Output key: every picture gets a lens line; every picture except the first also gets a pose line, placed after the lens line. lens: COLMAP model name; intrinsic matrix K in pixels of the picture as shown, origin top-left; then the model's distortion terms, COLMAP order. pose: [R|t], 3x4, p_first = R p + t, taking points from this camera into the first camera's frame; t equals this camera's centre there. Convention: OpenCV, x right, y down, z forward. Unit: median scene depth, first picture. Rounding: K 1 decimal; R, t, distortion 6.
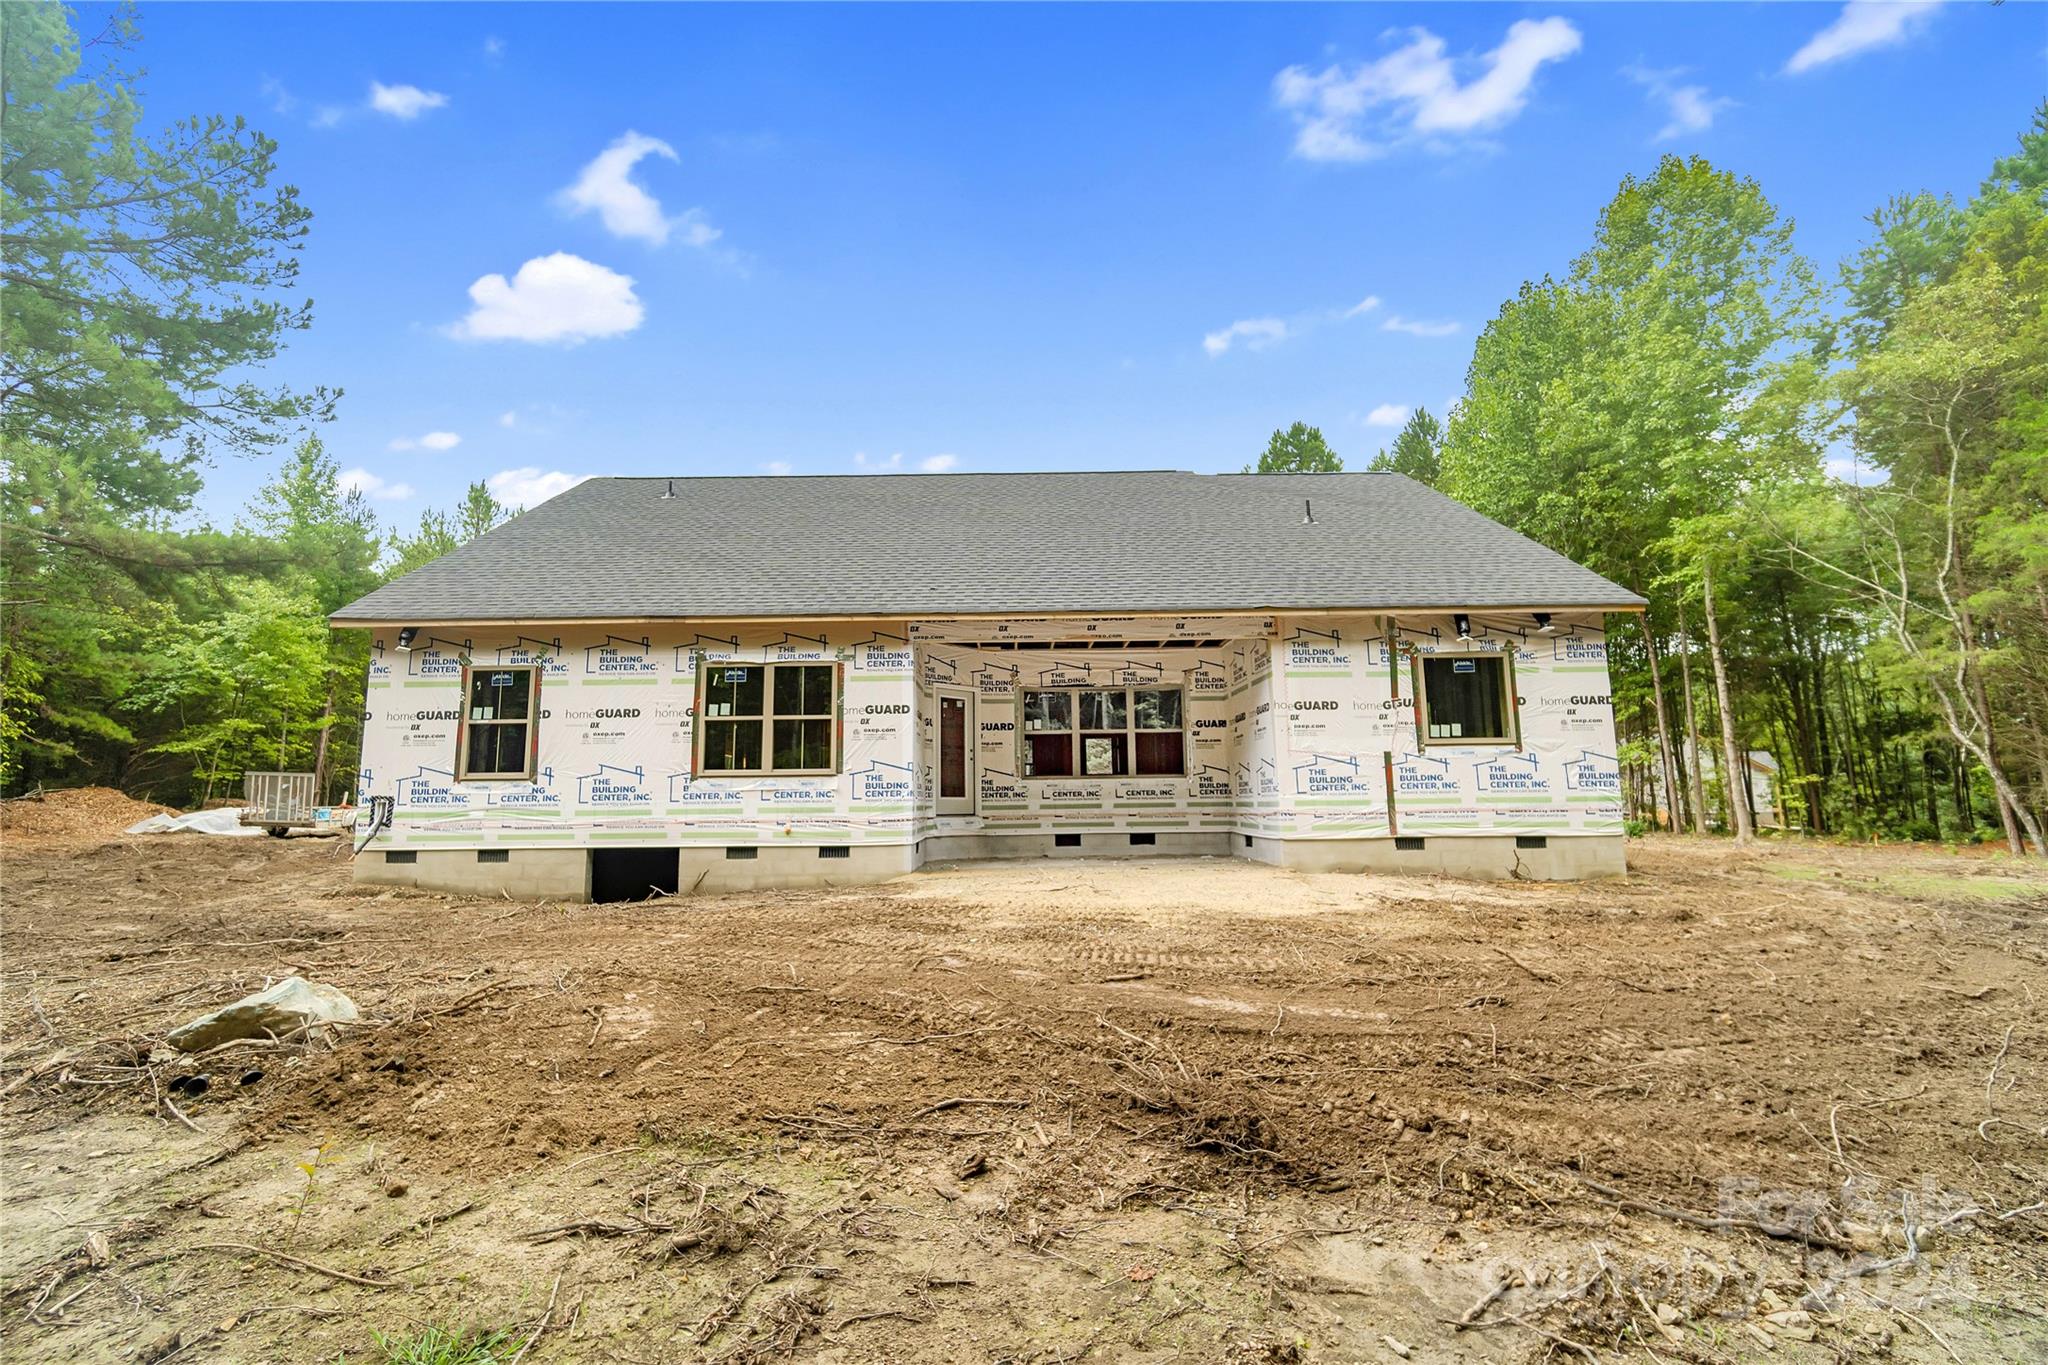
lens RADIAL K [[880.3, 0, 1008.5], [0, 880.3, 684.2], [0, 0, 1]] dist [-0.003535, 0.000683]
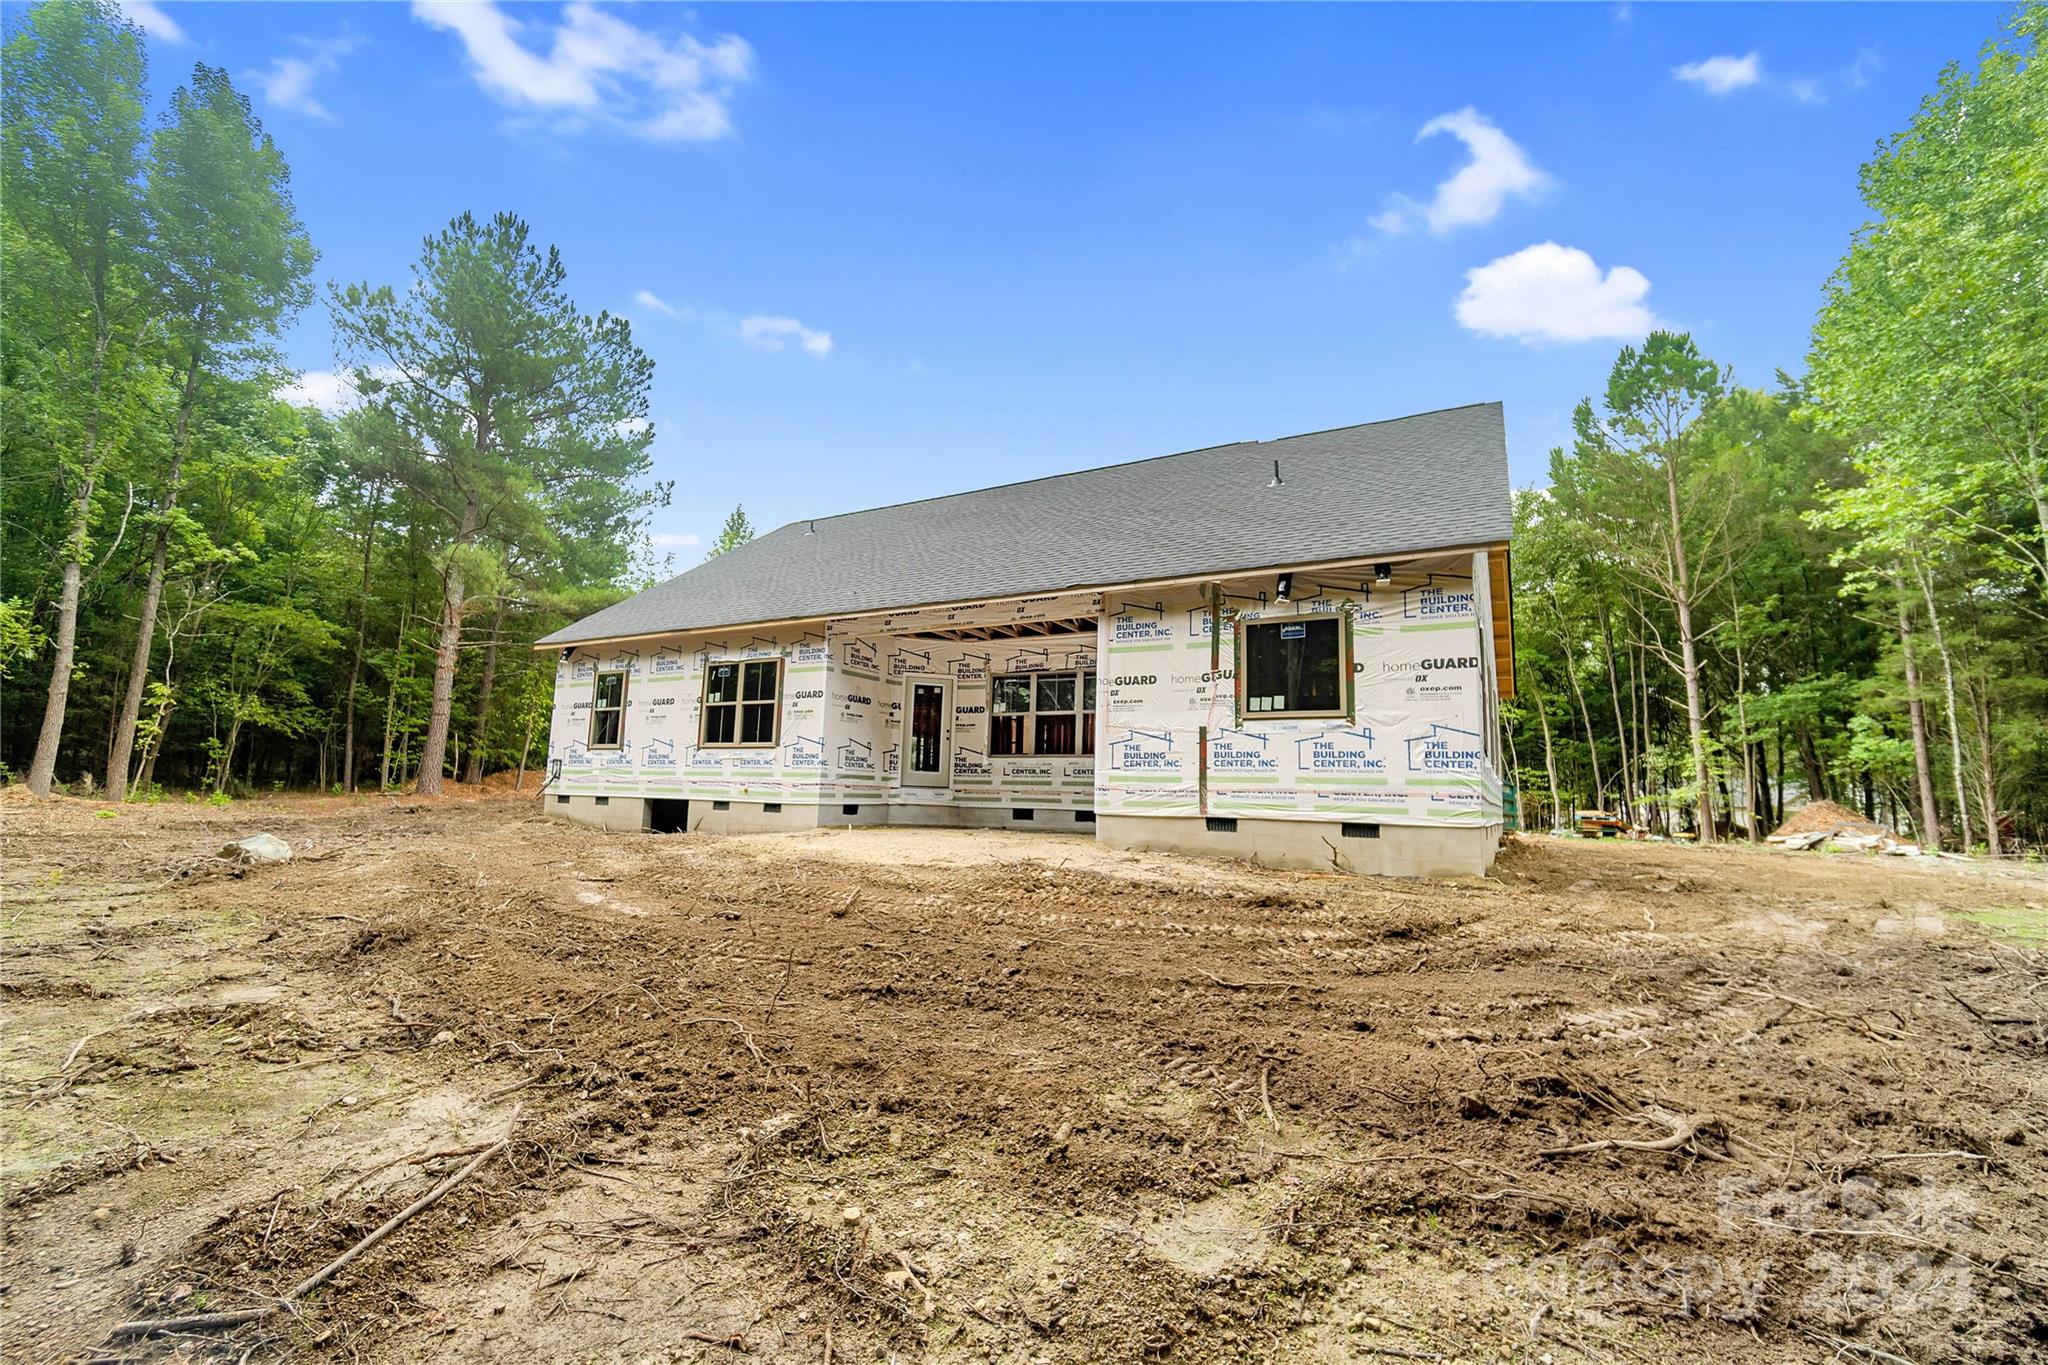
lens RADIAL K [[880.3, 0, 1008.5], [0, 880.3, 684.2], [0, 0, 1]] dist [-0.003535, 0.000683]
pose [[0.863109, -0.029236, -0.504171, 0.721813], [0.028968, 0.999545, -0.008371, 0.032535], [0.504187, -0.007380, 0.863563, 0.077342]]
